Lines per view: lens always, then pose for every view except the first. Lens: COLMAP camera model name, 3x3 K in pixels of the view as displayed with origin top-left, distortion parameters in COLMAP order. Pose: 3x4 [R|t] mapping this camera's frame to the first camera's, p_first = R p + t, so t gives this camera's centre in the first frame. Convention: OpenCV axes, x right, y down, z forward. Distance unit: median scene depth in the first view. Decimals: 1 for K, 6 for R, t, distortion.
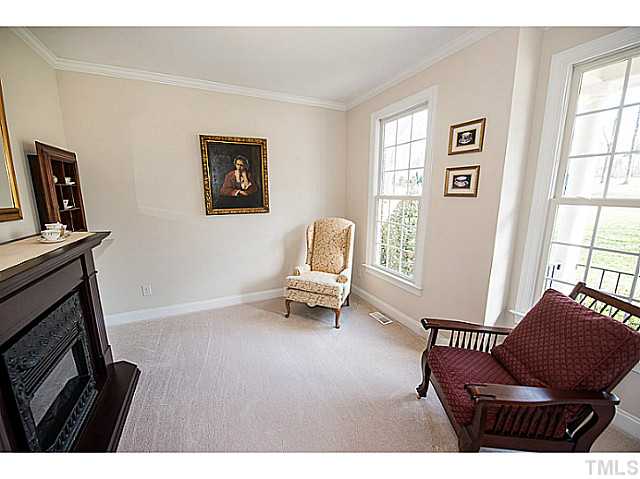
lens RADIAL K [[261.0, 0, 318.1], [0, 261.0, 241.1], [0, 0, 1]] dist [-0.002320, -0.000291]
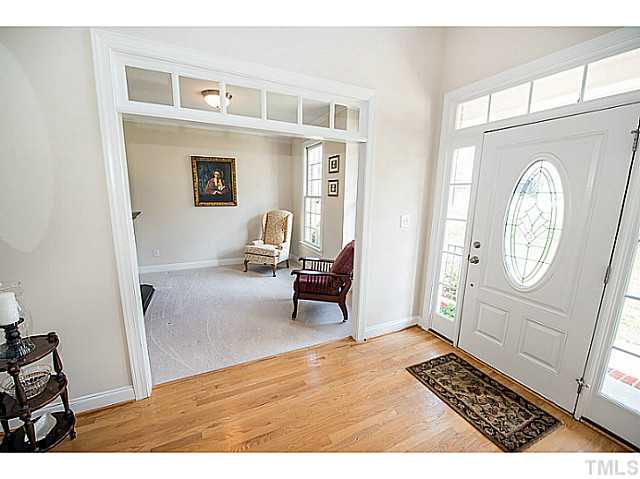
lens RADIAL K [[261.0, 0, 318.1], [0, 261.0, 241.1], [0, 0, 1]] dist [-0.002320, -0.000291]
pose [[0.999899, 0.013457, 0.004619, 0.299925], [-0.013441, 0.999903, -0.003573, 0.101902], [-0.004666, 0.003511, 0.999983, -0.557997]]
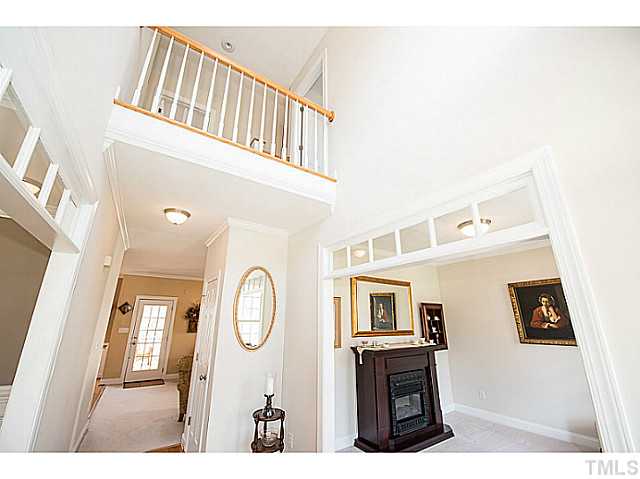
lens RADIAL K [[261.0, 0, 318.1], [0, 261.0, 241.1], [0, 0, 1]] dist [-0.002320, -0.000291]
pose [[0.164518, -0.283129, -0.944866, 0.740557], [-0.185692, 0.931901, -0.311576, 0.016385], [0.968737, 0.226714, 0.100740, -0.199972]]
